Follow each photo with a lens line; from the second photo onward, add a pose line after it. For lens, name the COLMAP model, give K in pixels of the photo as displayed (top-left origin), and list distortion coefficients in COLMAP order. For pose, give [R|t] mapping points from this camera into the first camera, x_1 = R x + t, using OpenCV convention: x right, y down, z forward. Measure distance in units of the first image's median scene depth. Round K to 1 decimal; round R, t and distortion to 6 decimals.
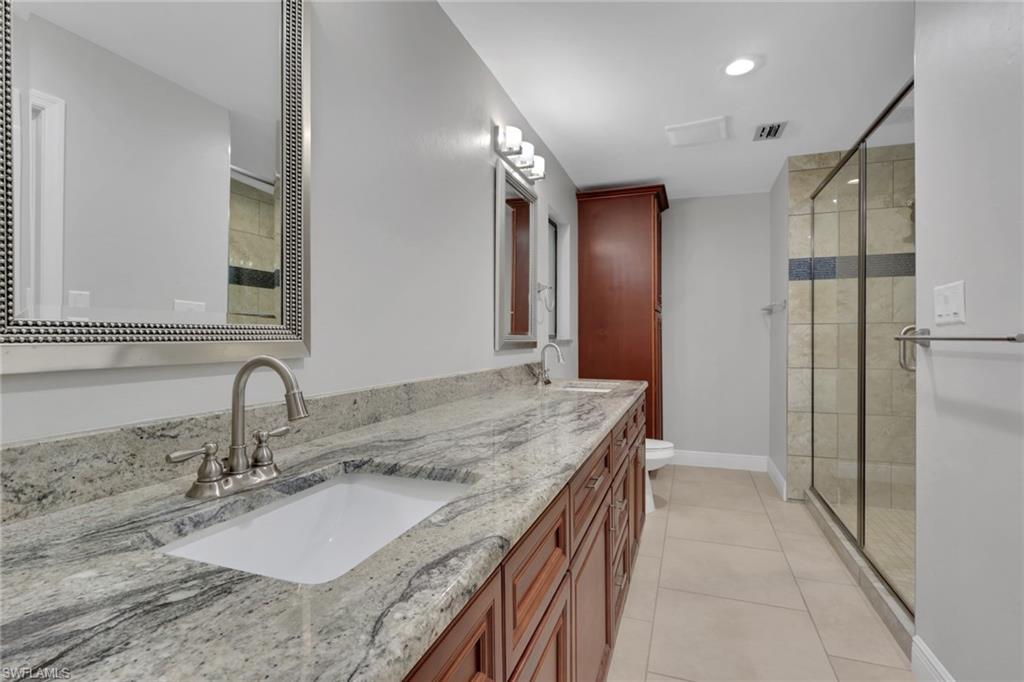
lens RADIAL K [[481.6, 0, 520.7], [0, 481.6, 339.0], [0, 0, 1]] dist [-0.003028, 0.000607]
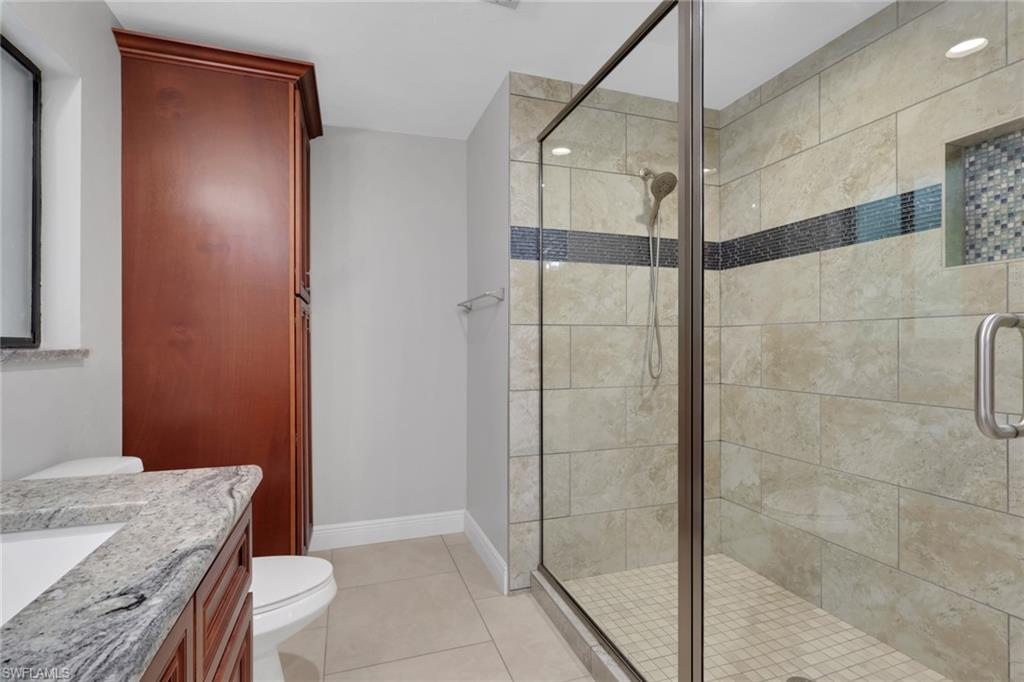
lens RADIAL K [[481.6, 0, 521.1], [0, 481.6, 343.2], [0, 0, 1]] dist [-0.003028, 0.000607]
pose [[0.770005, 0.000667, 0.638038, 0.148634], [0.000973, 0.999997, -0.002219, -0.003885], [-0.638037, 0.002329, 0.770002, 0.487356]]
